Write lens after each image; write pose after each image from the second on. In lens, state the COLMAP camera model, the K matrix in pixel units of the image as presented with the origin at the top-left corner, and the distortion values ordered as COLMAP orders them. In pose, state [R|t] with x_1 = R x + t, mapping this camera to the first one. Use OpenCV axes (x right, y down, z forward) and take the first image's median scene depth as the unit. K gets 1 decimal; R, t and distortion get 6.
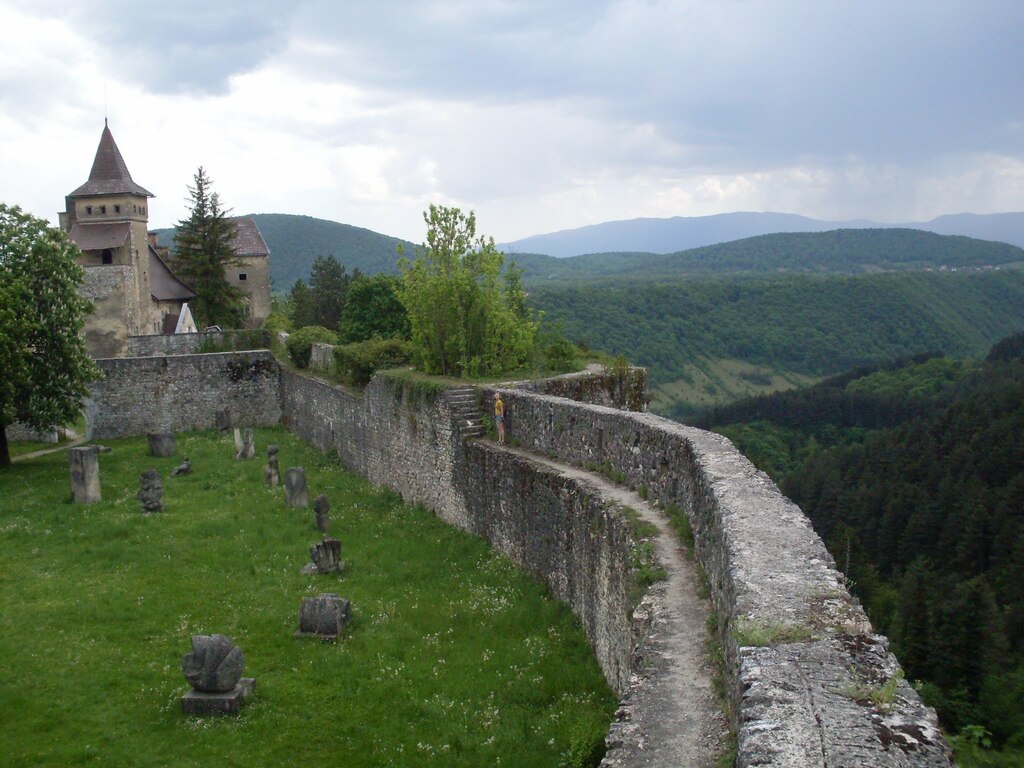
lens RADIAL K [[1156.5, 0, 512.0], [0, 1156.5, 384.0], [0, 0, 1]] dist [-0.126448, -0.001810]
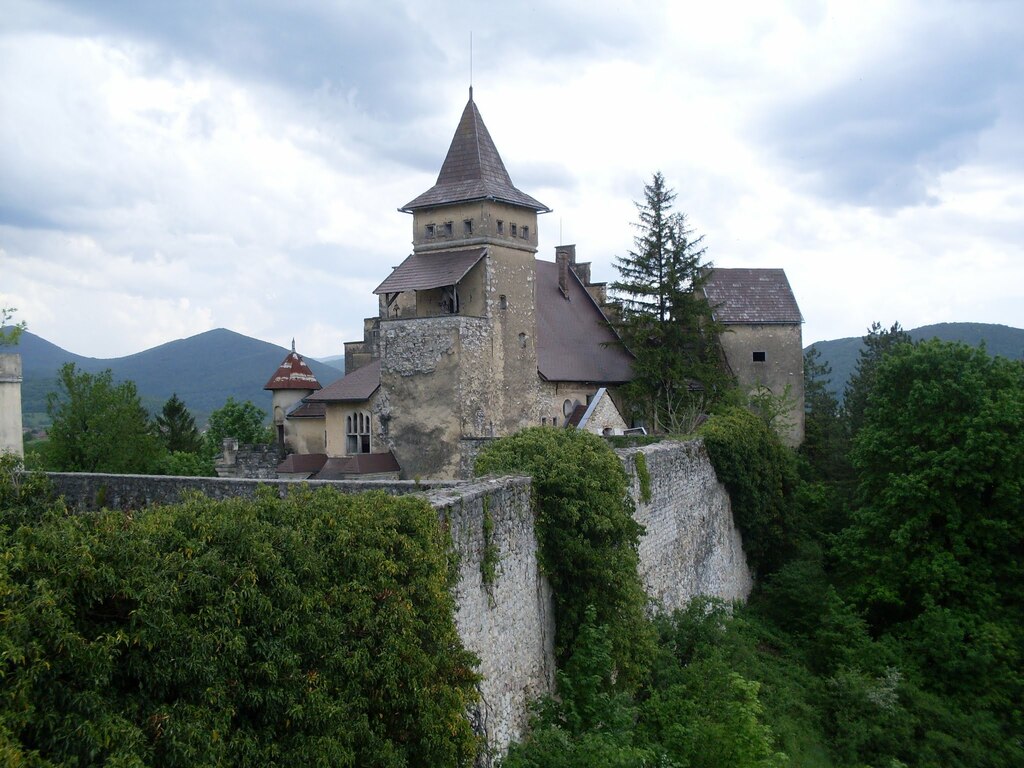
lens RADIAL K [[1156.5, 0, 512.0], [0, 1156.5, 384.0], [0, 0, 1]] dist [-0.126448, -0.001810]
pose [[0.839971, 0.015456, -0.542412, 0.005948], [-0.064659, 0.995323, -0.071767, -0.027450], [0.538766, 0.095354, 0.837042, 0.498102]]
